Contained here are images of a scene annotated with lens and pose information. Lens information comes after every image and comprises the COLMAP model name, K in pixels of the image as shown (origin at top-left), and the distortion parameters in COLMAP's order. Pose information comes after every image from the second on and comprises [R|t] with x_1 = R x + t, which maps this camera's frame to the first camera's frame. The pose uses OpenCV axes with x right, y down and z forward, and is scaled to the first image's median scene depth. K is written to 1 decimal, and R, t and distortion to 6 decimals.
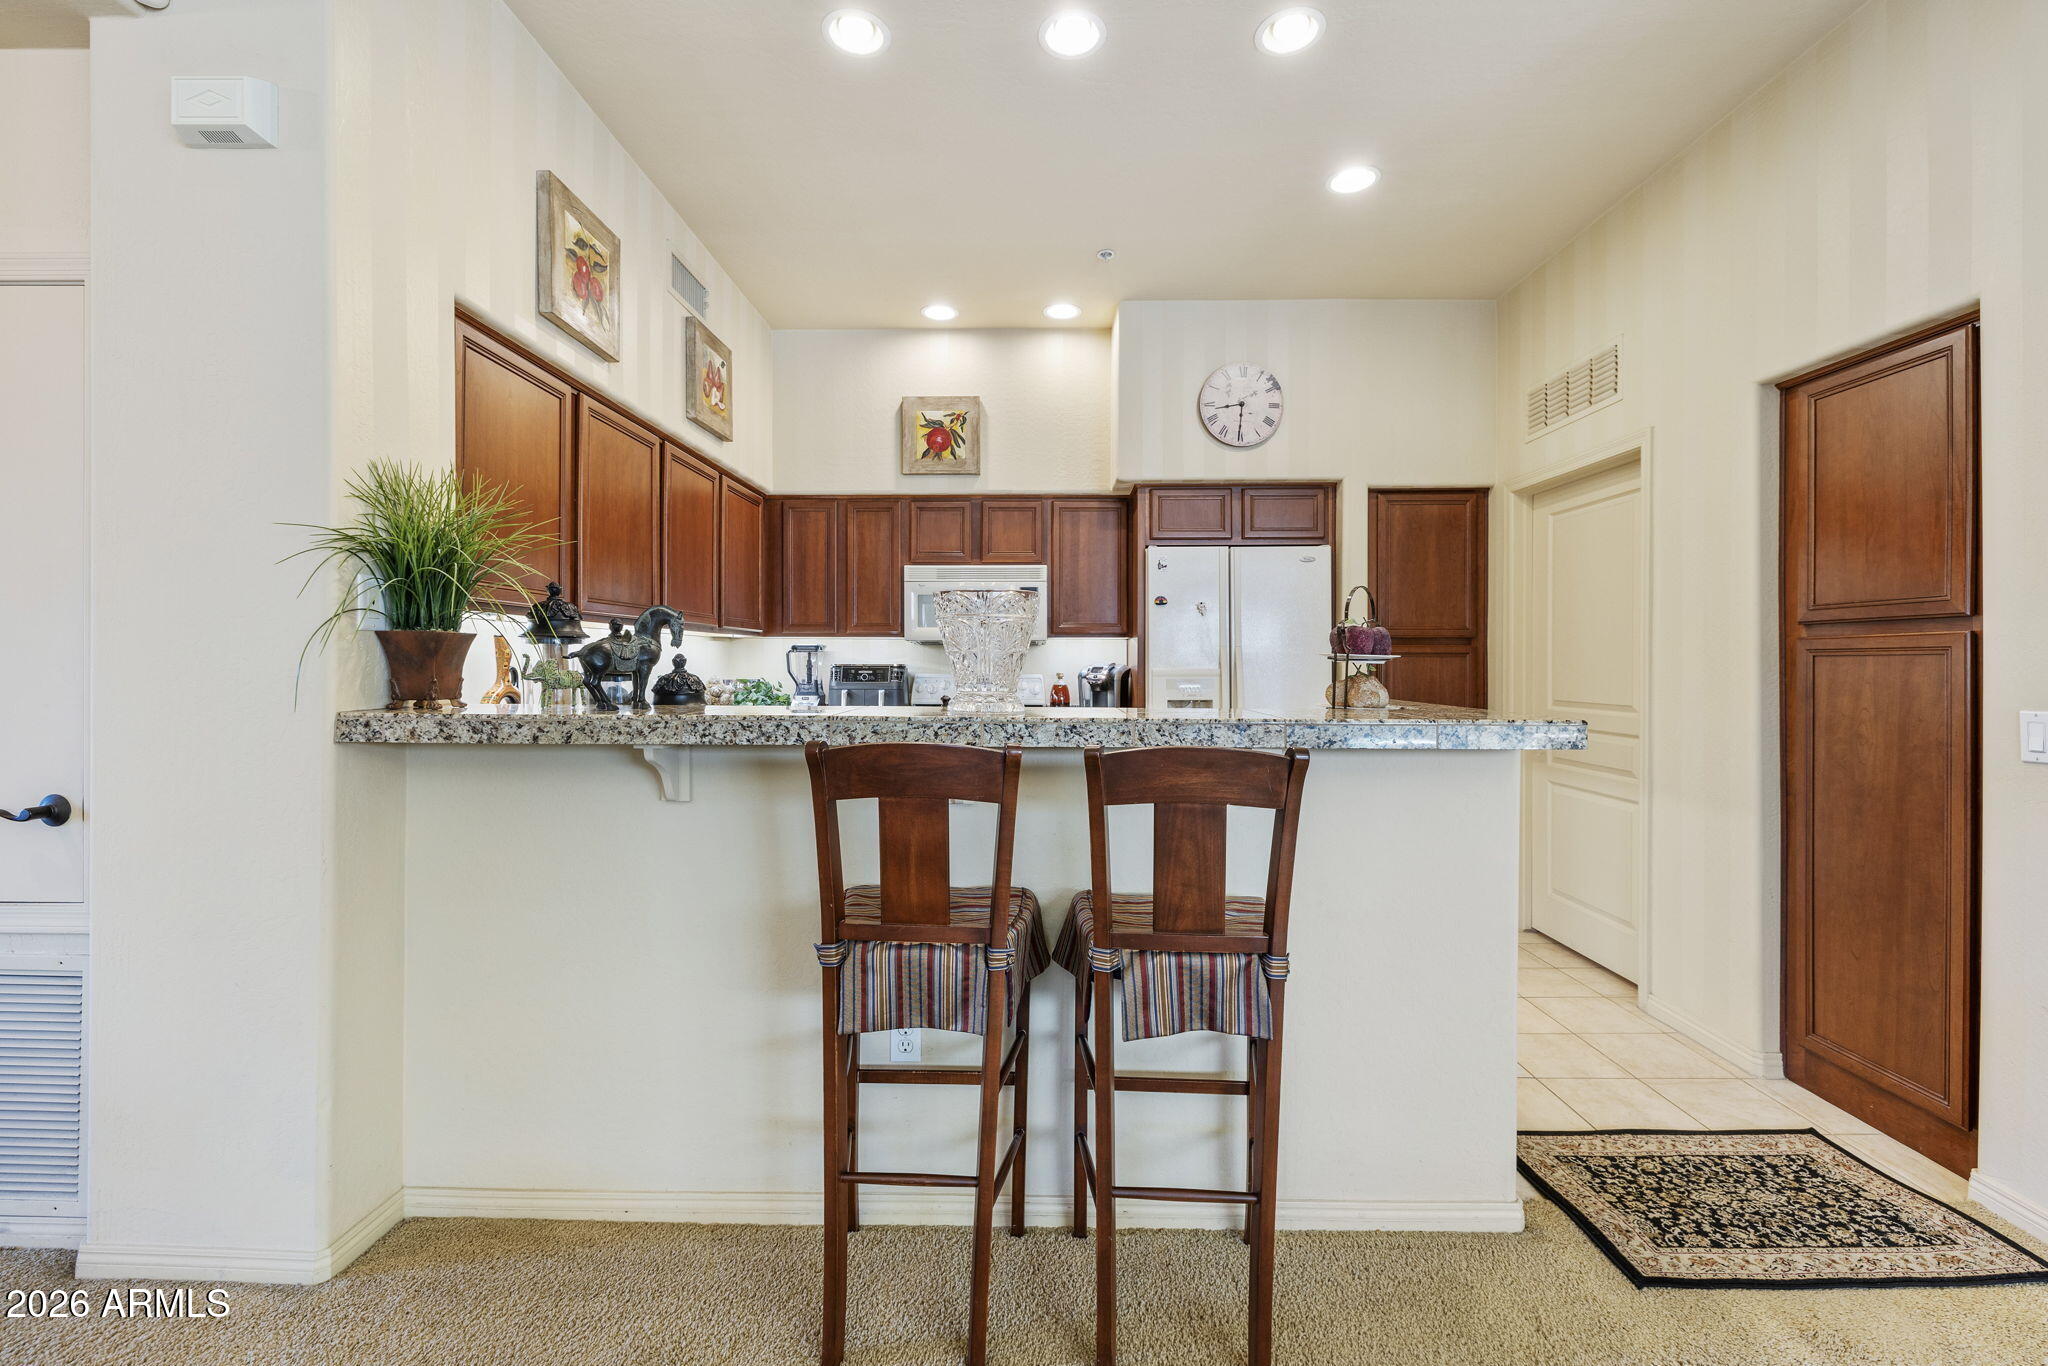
lens RADIAL K [[889.2, 0, 1015.2], [0, 889.2, 668.0], [0, 0, 1]] dist [0.003901, -0.000196]
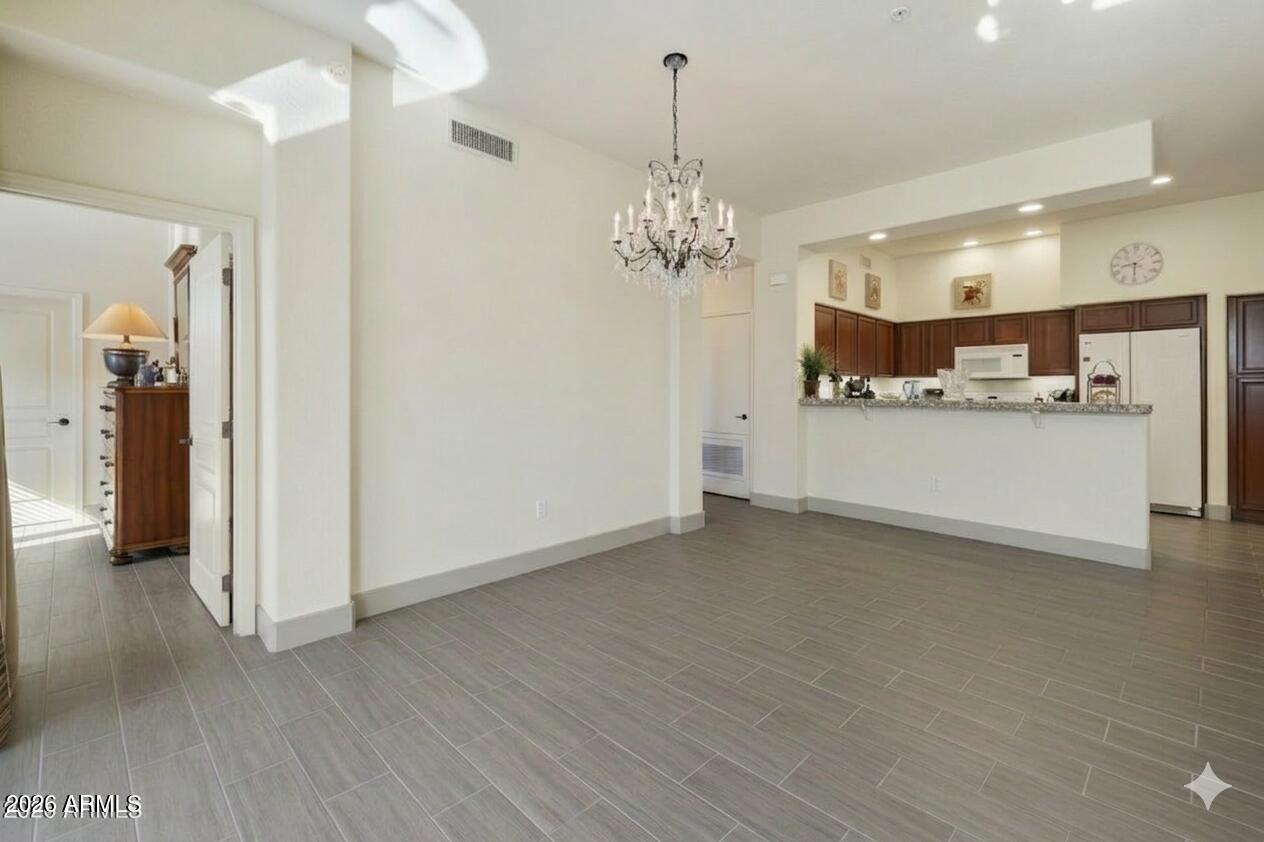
lens RADIAL K [[548.8, 0, 641.9], [0, 548.8, 388.7], [0, 0, 1]] dist [0.003901, -0.000196]
pose [[0.757506, -0.001125, -0.652828, 0.217192], [-0.003187, 0.999980, -0.005421, 0.007728], [0.652821, 0.006187, 0.757487, -0.722508]]
